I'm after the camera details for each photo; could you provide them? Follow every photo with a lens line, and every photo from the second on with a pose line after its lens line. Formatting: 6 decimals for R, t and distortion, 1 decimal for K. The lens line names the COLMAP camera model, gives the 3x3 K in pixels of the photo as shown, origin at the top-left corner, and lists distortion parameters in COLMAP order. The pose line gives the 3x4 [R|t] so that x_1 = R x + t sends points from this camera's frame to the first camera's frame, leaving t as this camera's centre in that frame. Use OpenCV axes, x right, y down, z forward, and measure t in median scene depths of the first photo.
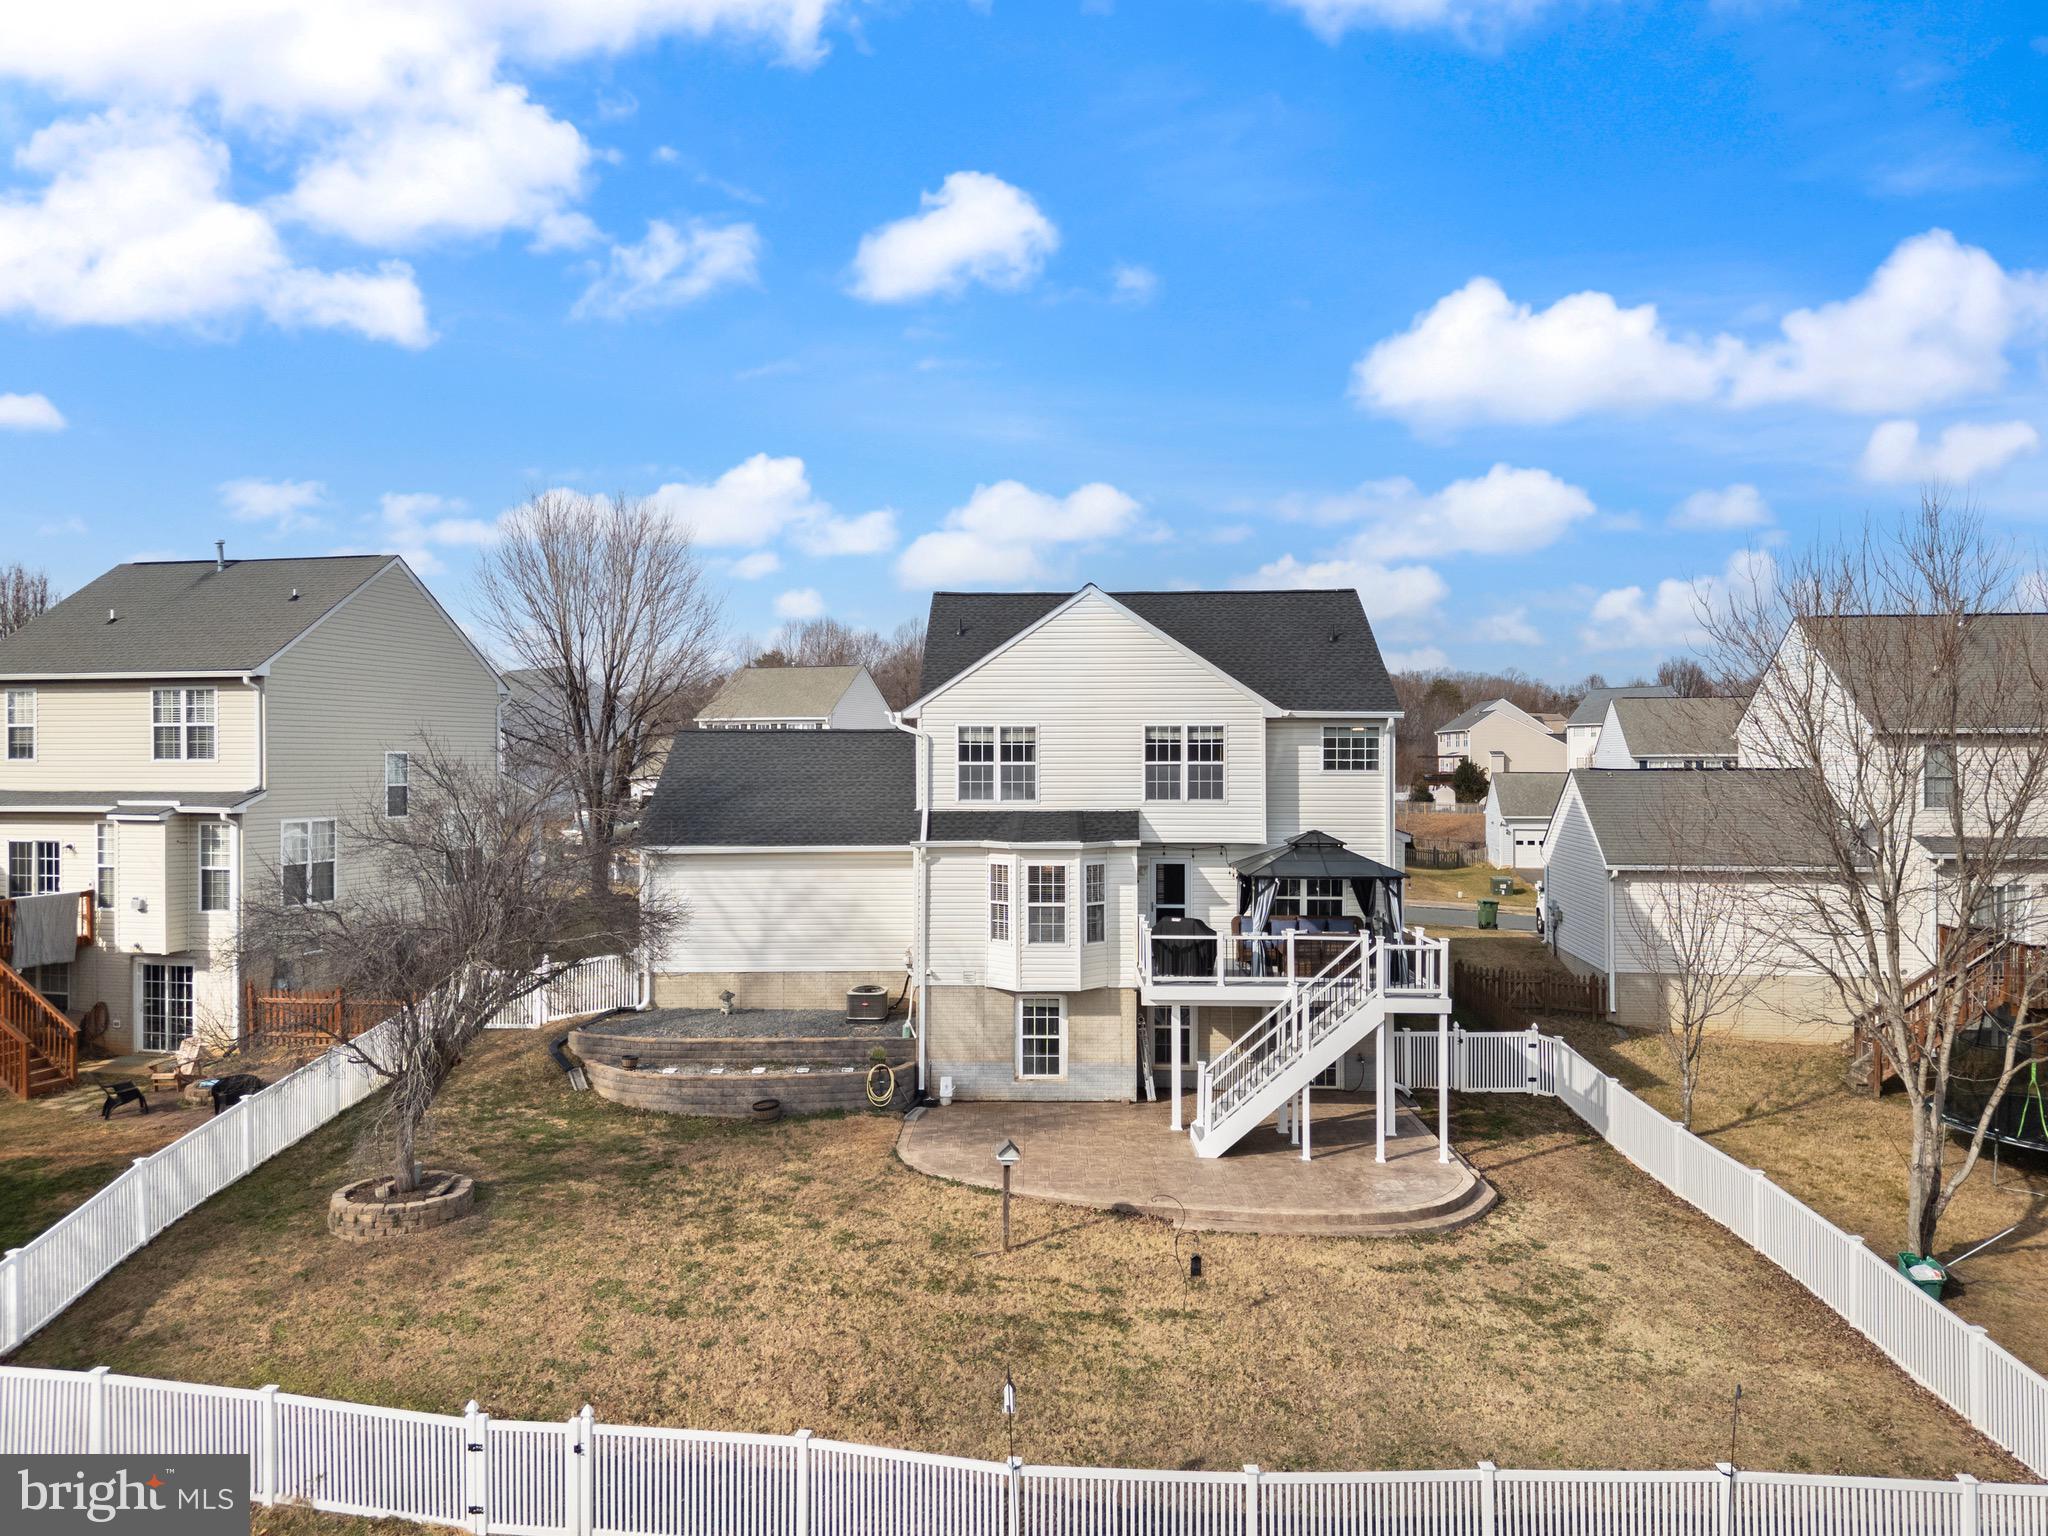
lens RADIAL K [[1449.6, 0, 1022.7], [0, 1449.6, 757.8], [0, 0, 1]] dist [0.066432, -0.058997]
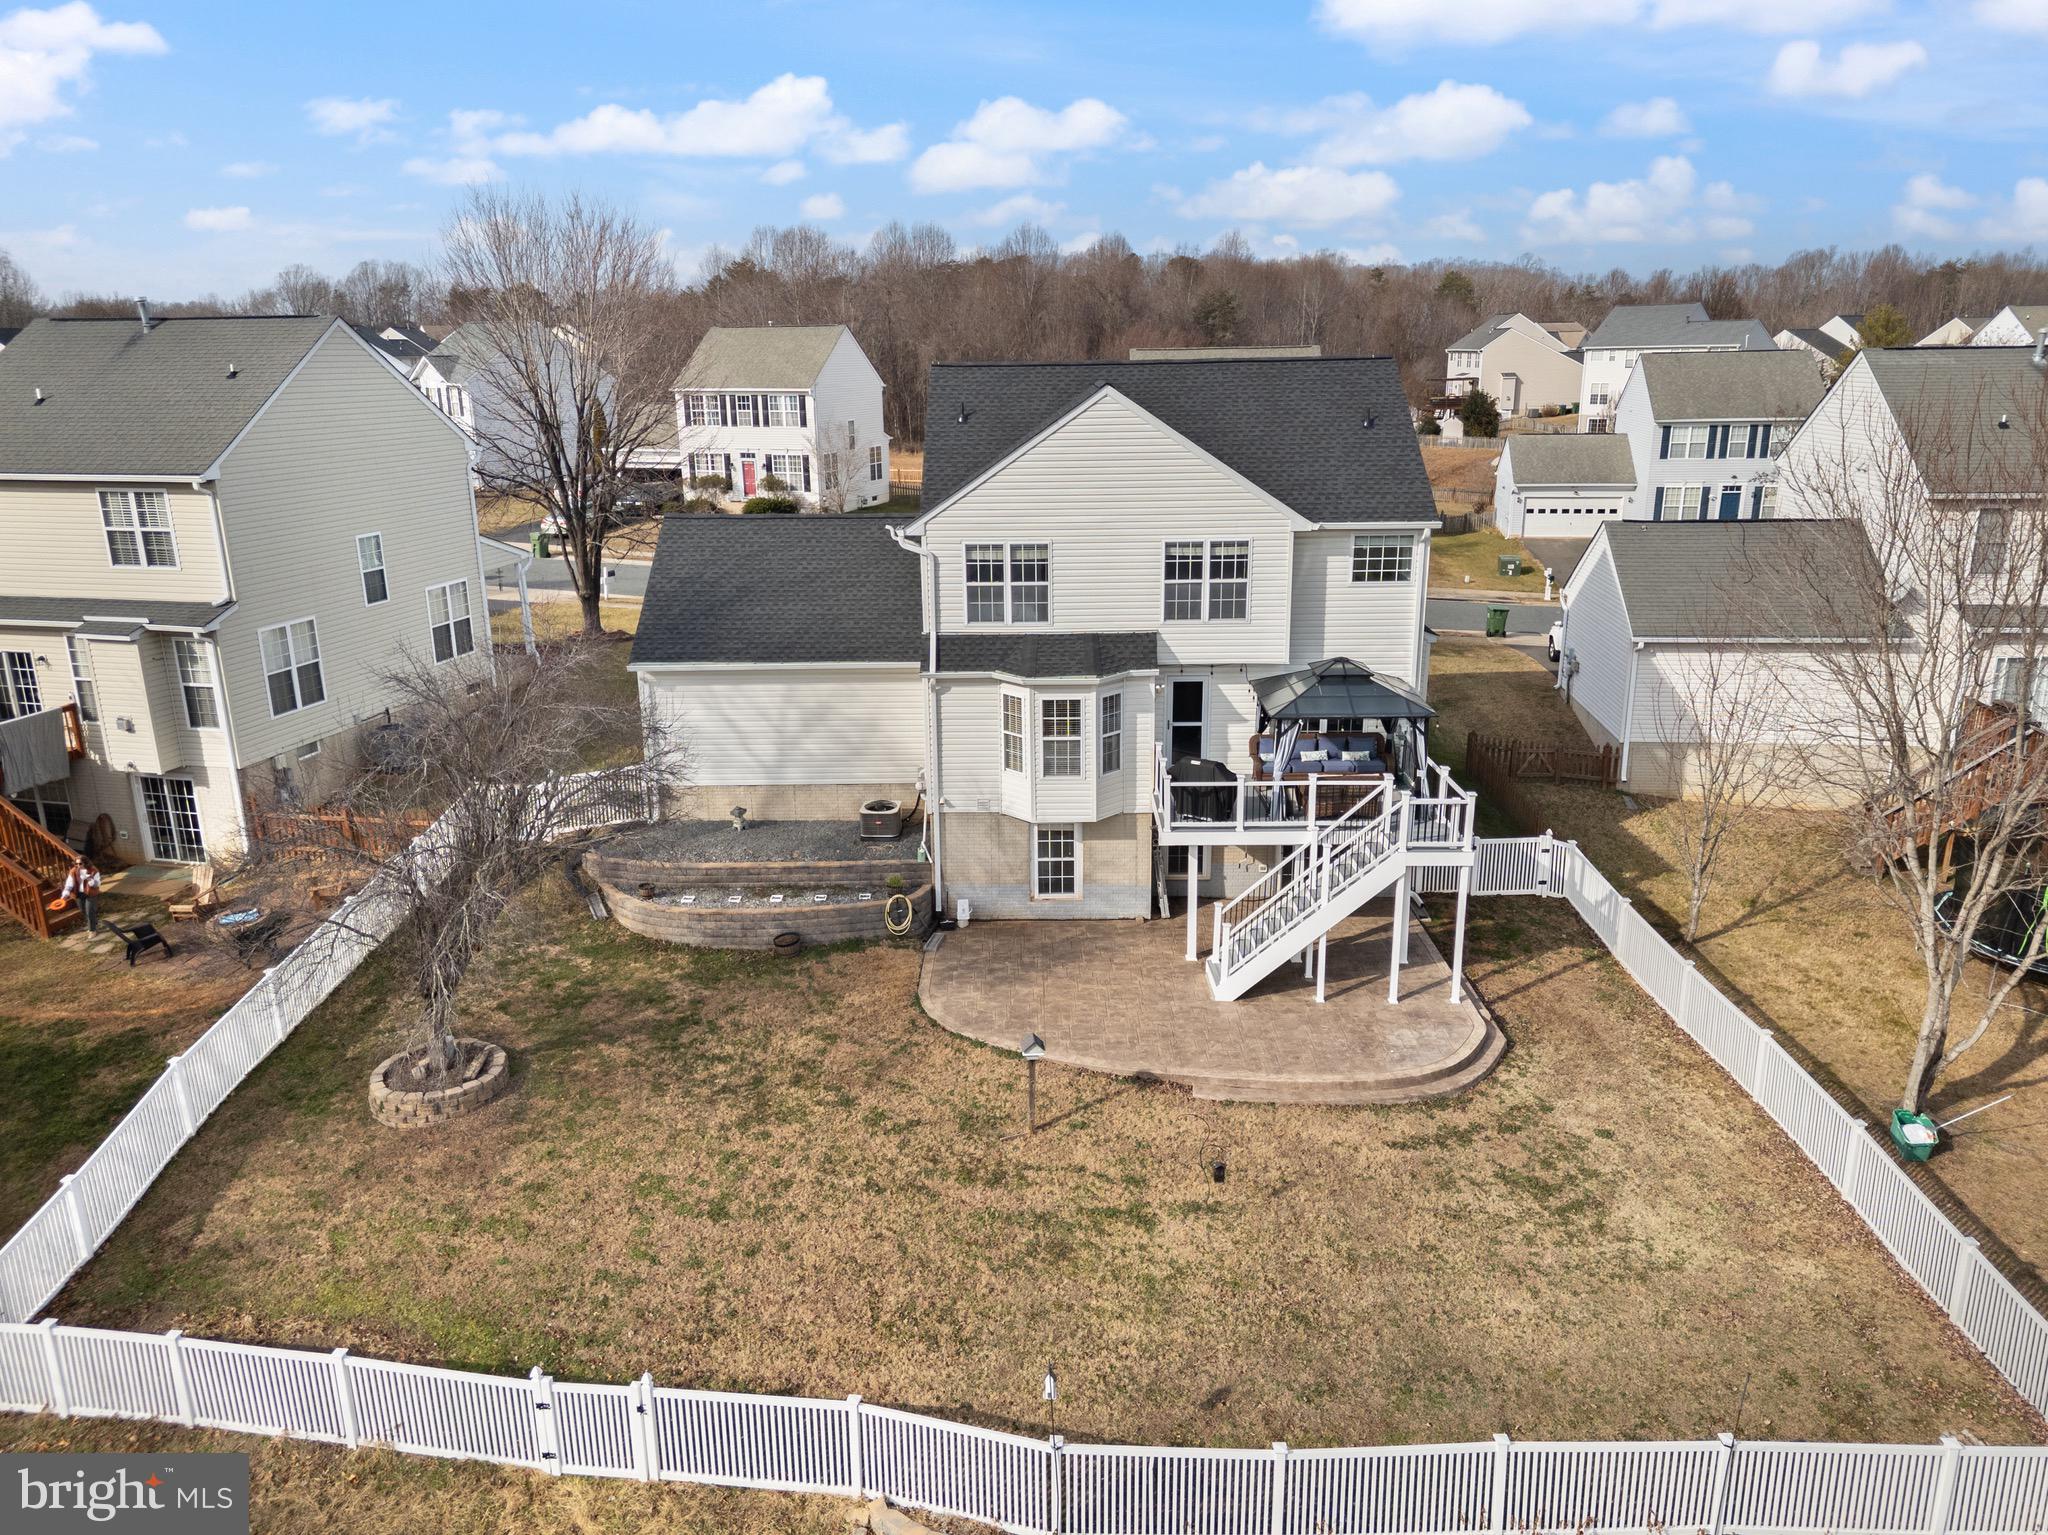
lens RADIAL K [[1445.5, 0, 1023.5], [0, 1445.5, 758.4], [0, 0, 1]] dist [0.069403, -0.065017]
pose [[0.999888, -0.014043, 0.005186, -0.017781], [0.012109, 0.962404, 0.271351, -0.180724], [-0.008802, -0.271258, 0.962466, 0.076320]]
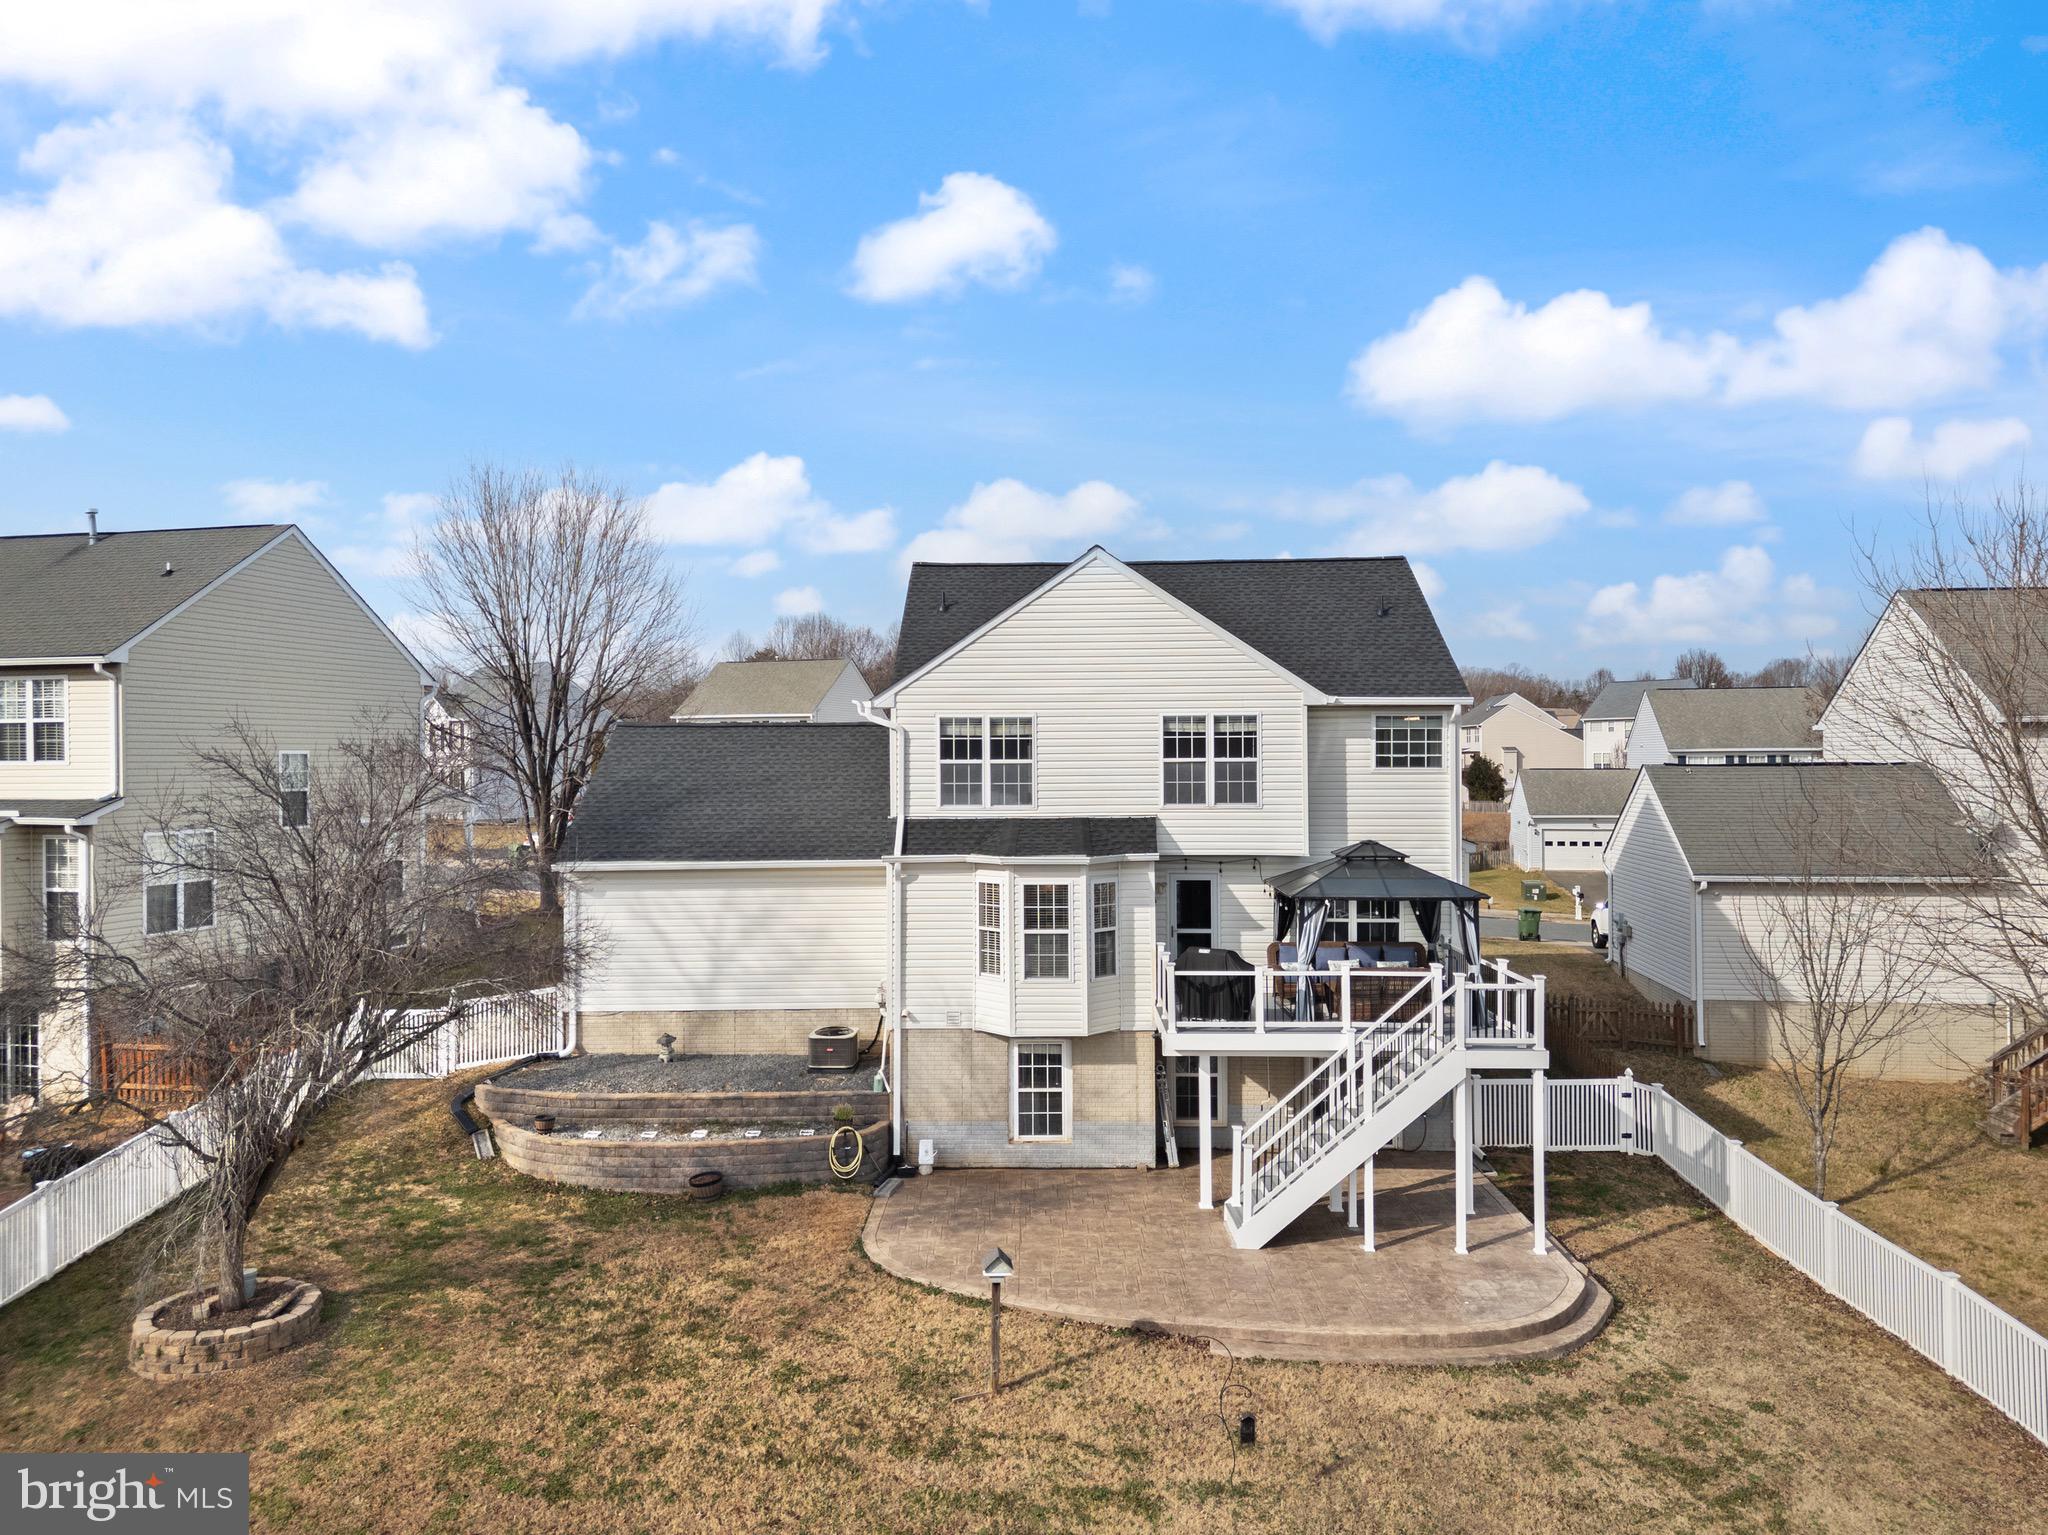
lens RADIAL K [[1449.6, 0, 1022.7], [0, 1449.6, 757.3], [0, 0, 1]] dist [0.066432, -0.058997]
pose [[0.999988, -0.004889, 0.000552, 0.003663], [0.004888, 0.999988, 0.000358, 0.001541], [-0.000554, -0.000355, 1.000000, 0.207391]]
